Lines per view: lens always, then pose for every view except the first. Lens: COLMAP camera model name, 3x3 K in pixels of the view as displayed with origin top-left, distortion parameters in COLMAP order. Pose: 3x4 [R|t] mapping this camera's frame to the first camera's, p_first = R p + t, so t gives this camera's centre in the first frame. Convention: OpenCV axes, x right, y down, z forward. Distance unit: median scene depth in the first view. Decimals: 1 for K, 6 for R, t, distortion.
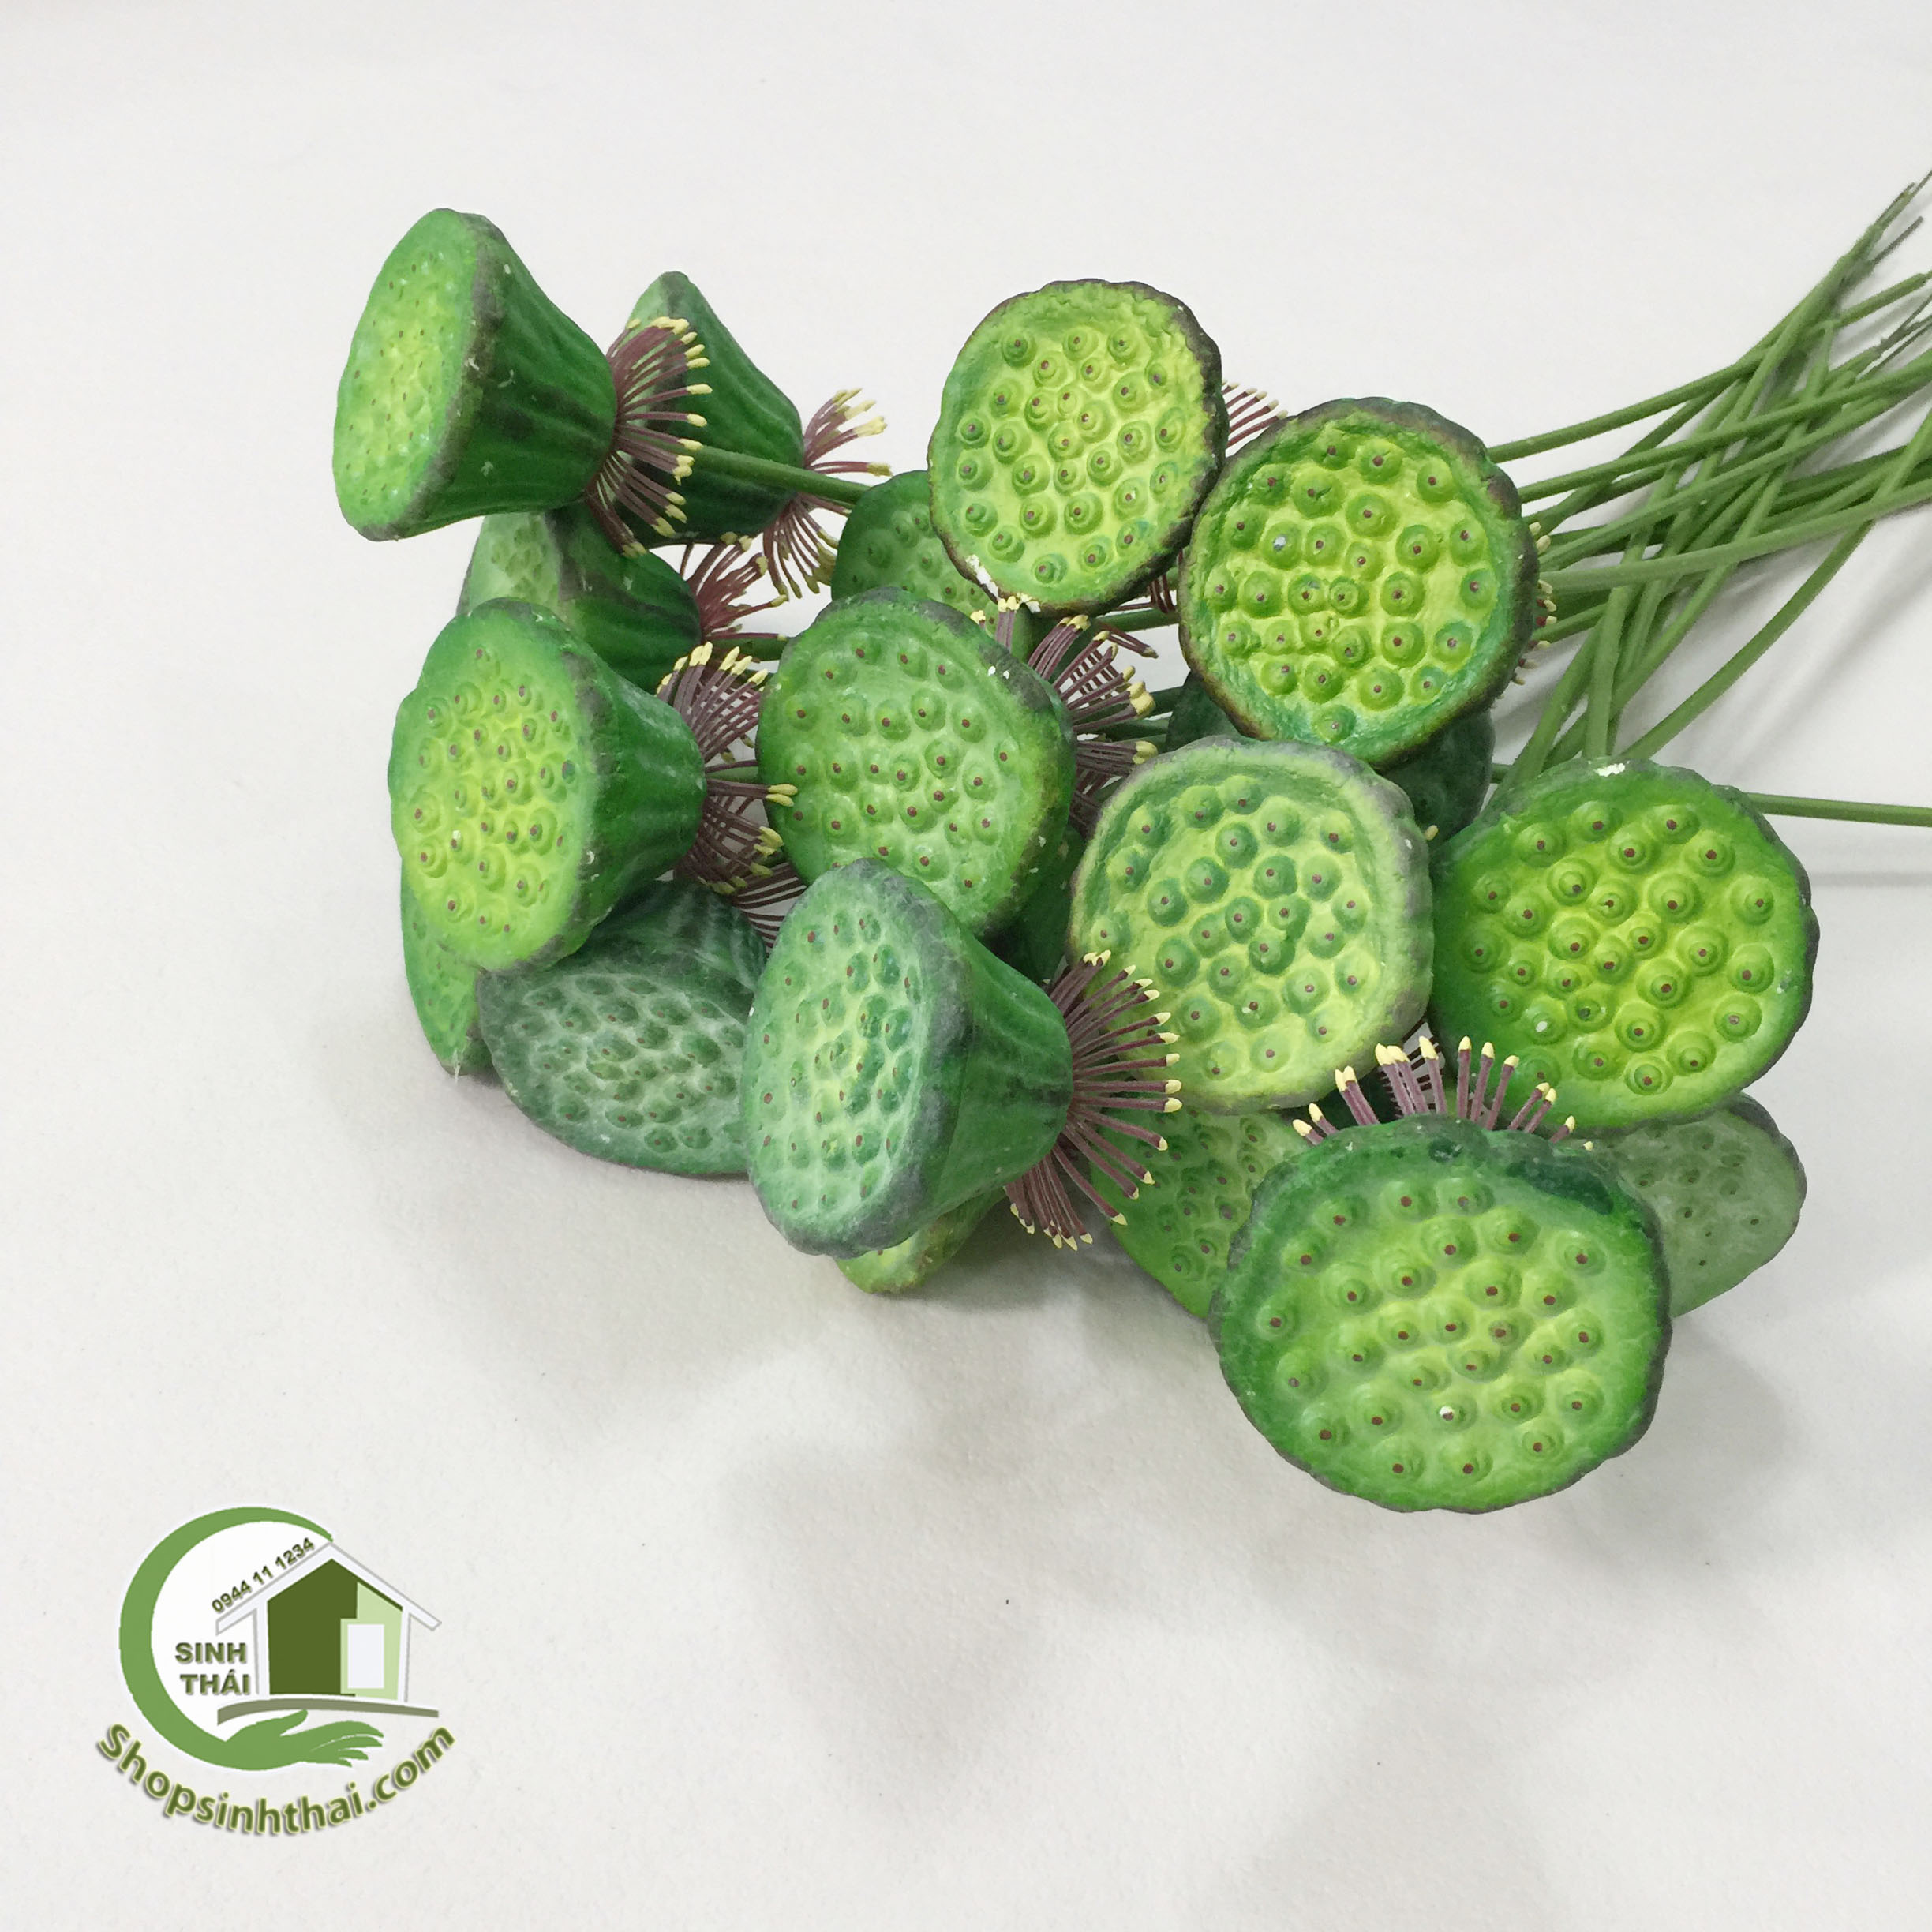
lens RADIAL K [[1997.6, 0, 966.0], [0, 1997.6, 966.0], [0, 0, 1]] dist [0.011898, 0.016948]
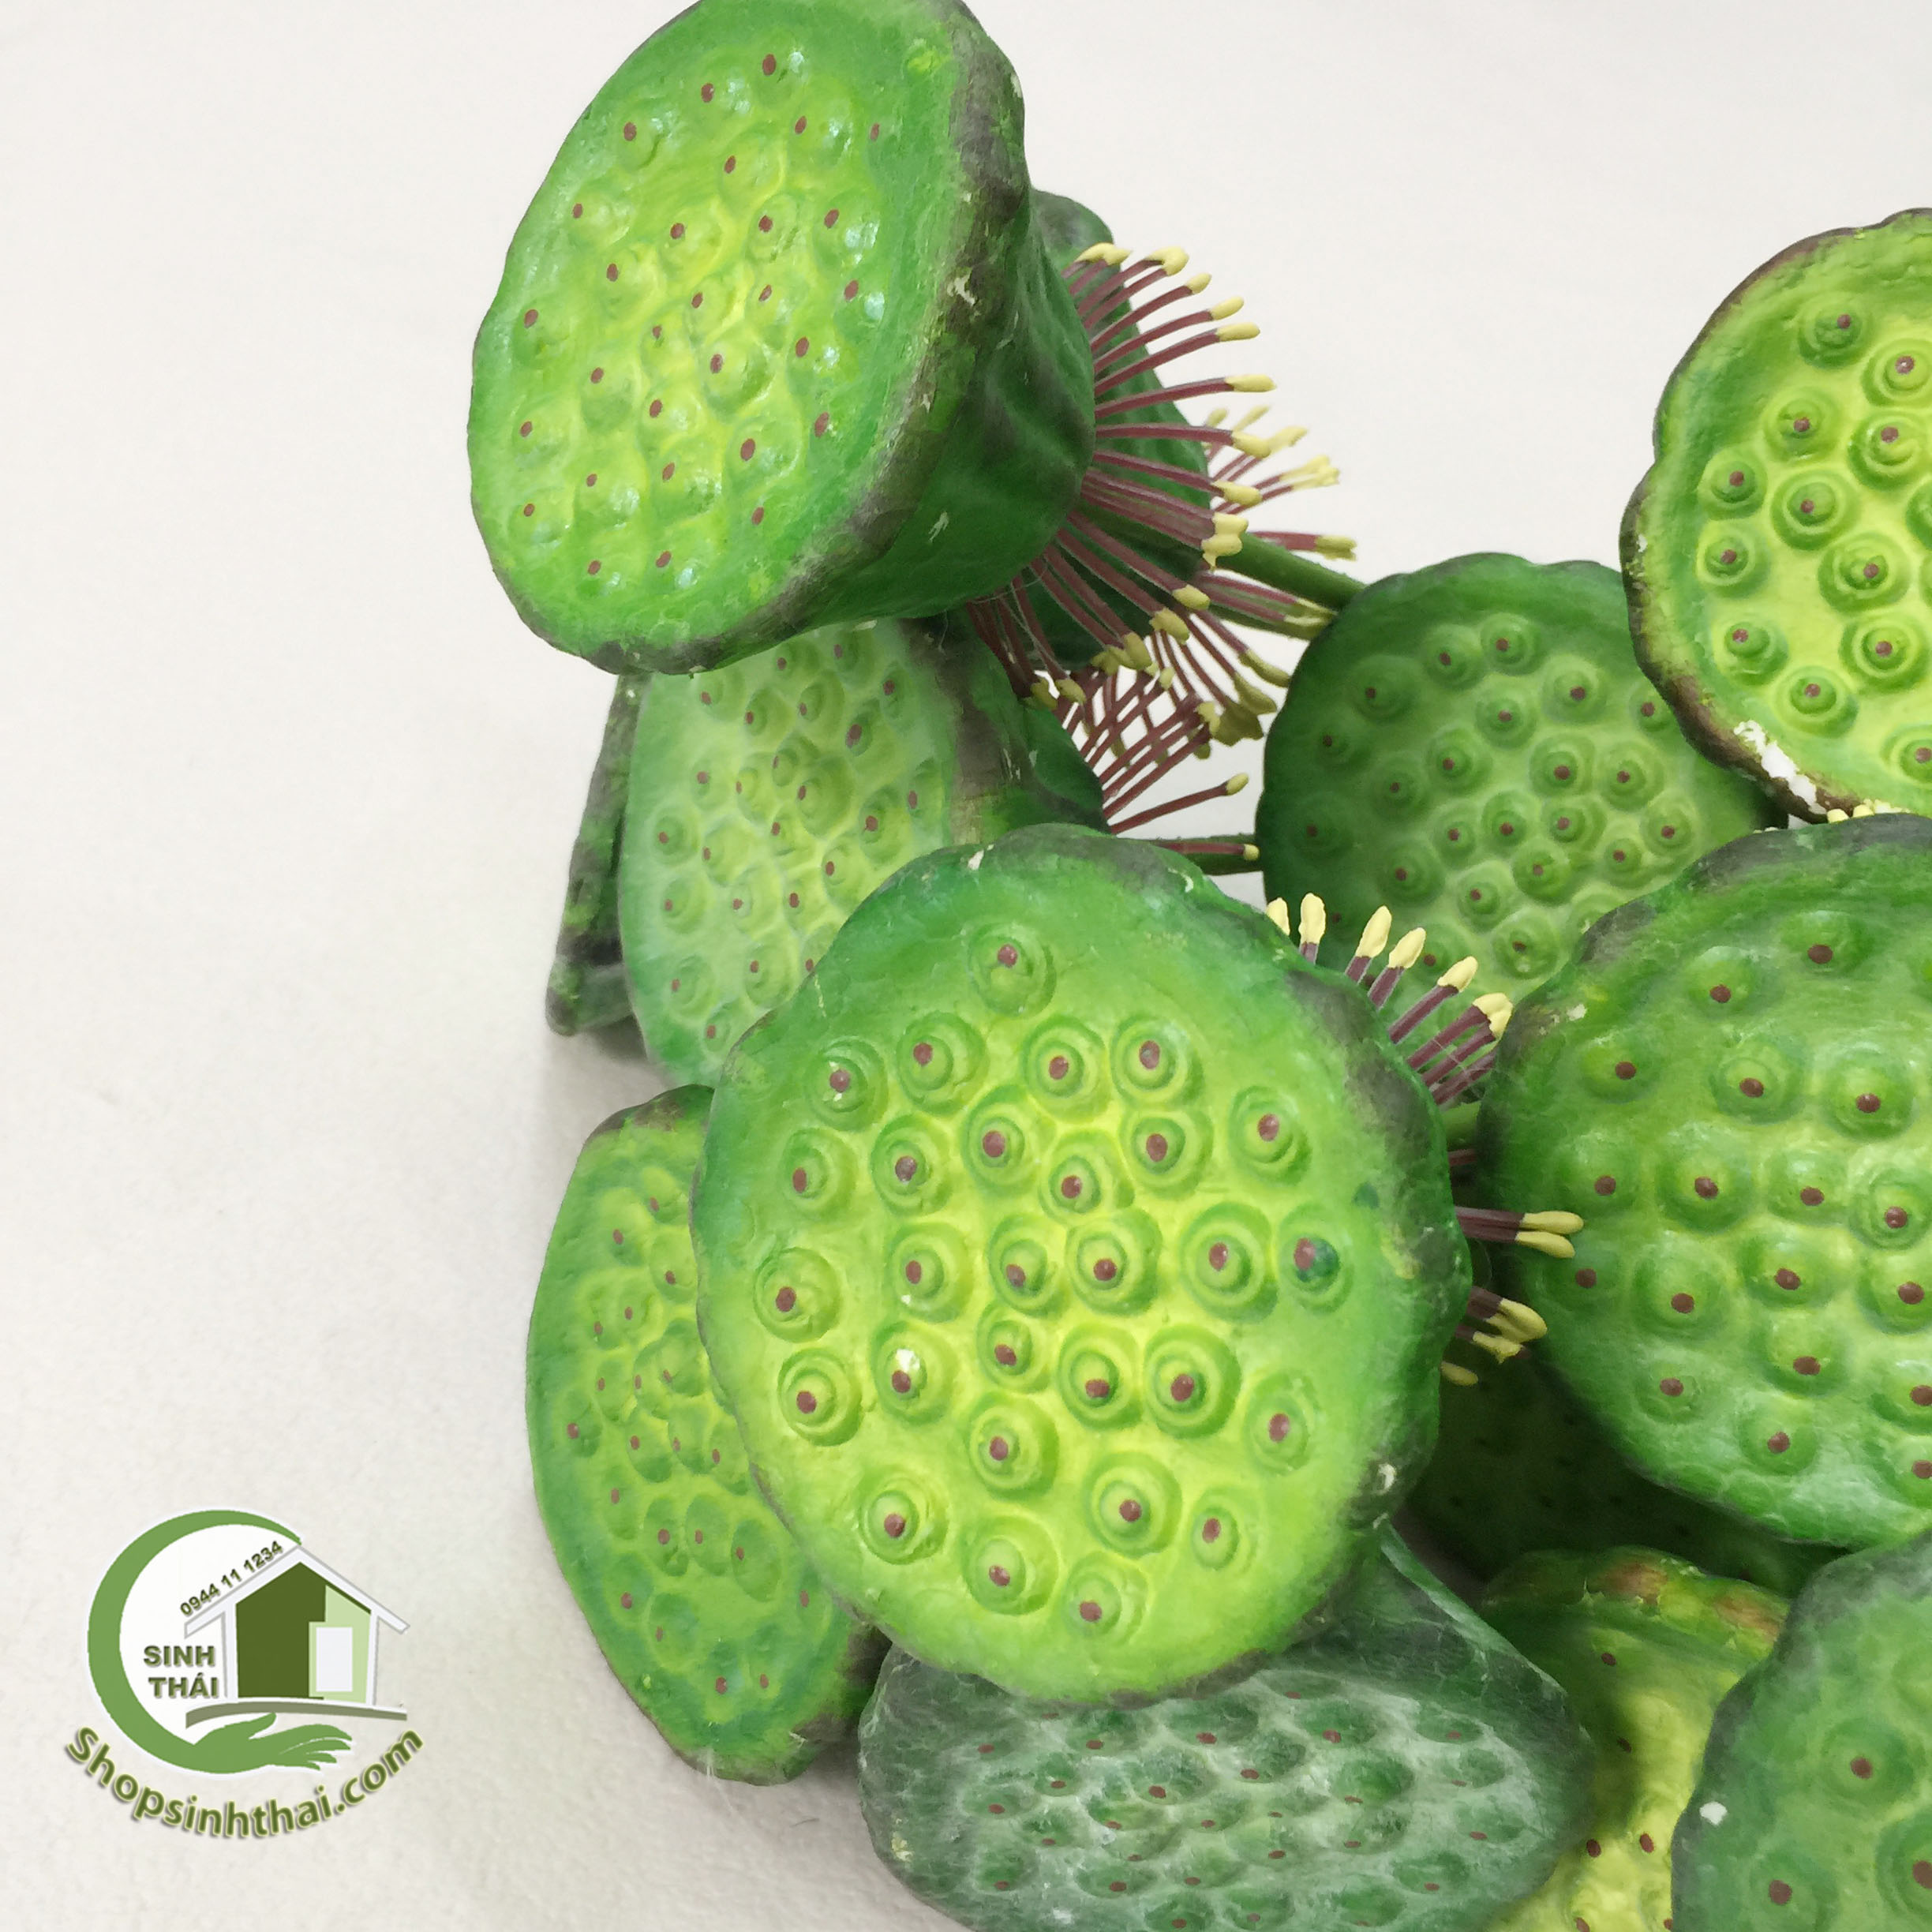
lens RADIAL K [[2113.3, 0, 966.0], [0, 2113.3, 966.0], [0, 0, 1]] dist [0.036192, 0.015424]
pose [[0.982080, -0.002366, 0.188452, -0.334877], [0.010379, 0.999083, -0.041547, -0.134640], [-0.188180, 0.042758, 0.981203, 0.554020]]
